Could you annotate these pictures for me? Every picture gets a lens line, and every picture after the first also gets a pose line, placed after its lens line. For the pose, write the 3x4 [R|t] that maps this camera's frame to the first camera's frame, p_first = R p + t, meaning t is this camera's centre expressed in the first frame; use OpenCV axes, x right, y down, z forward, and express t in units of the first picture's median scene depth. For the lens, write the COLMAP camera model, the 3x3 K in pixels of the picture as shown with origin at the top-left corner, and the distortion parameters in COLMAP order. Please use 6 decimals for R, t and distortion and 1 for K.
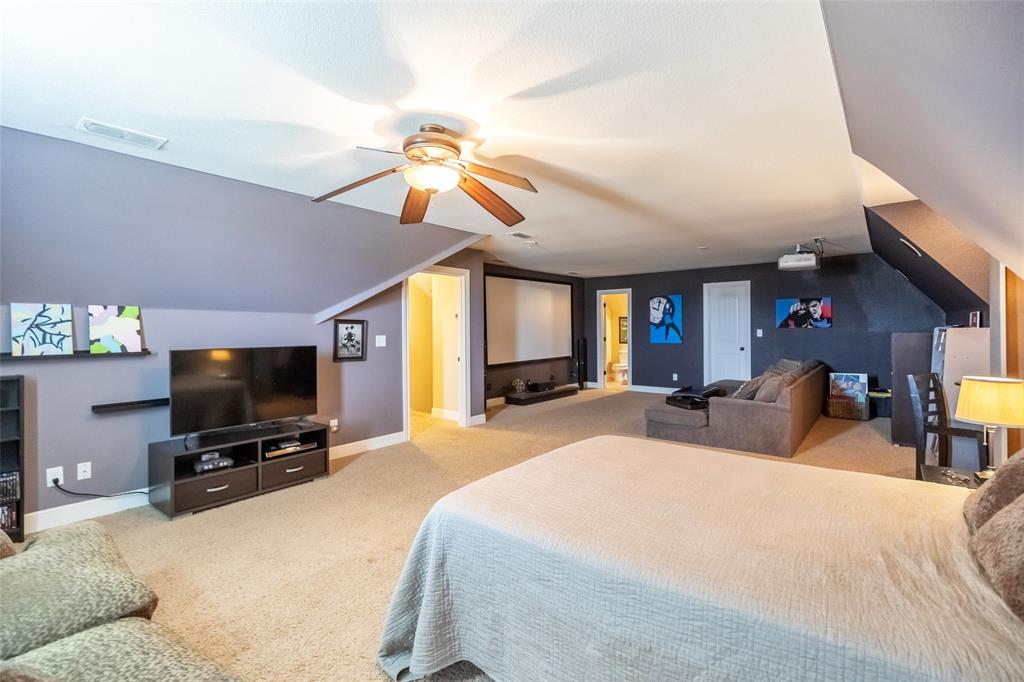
lens RADIAL K [[462.9, 0, 512.6], [0, 462.9, 332.1], [0, 0, 1]] dist [0.004987, -0.001761]
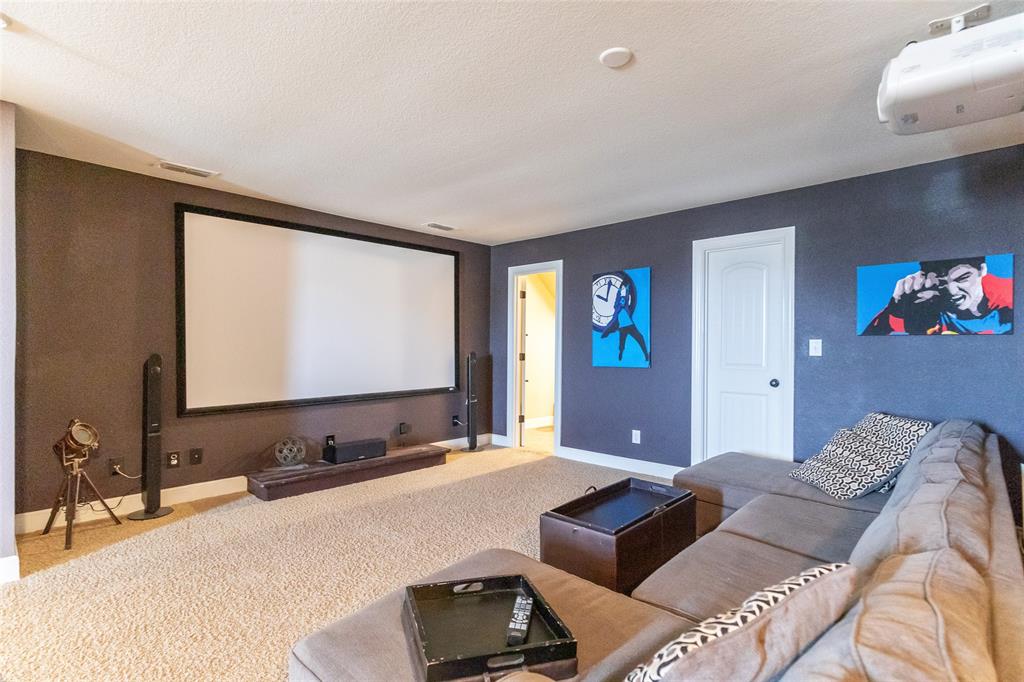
lens RADIAL K [[497.4, 0, 510.7], [0, 497.4, 346.0], [0, 0, 1]] dist [-0.002717, 0.000710]
pose [[0.997147, 0.014913, -0.073991, 0.256205], [-0.015426, 0.999861, -0.006373, 0.006825], [0.073886, 0.007496, 0.997239, 0.467179]]
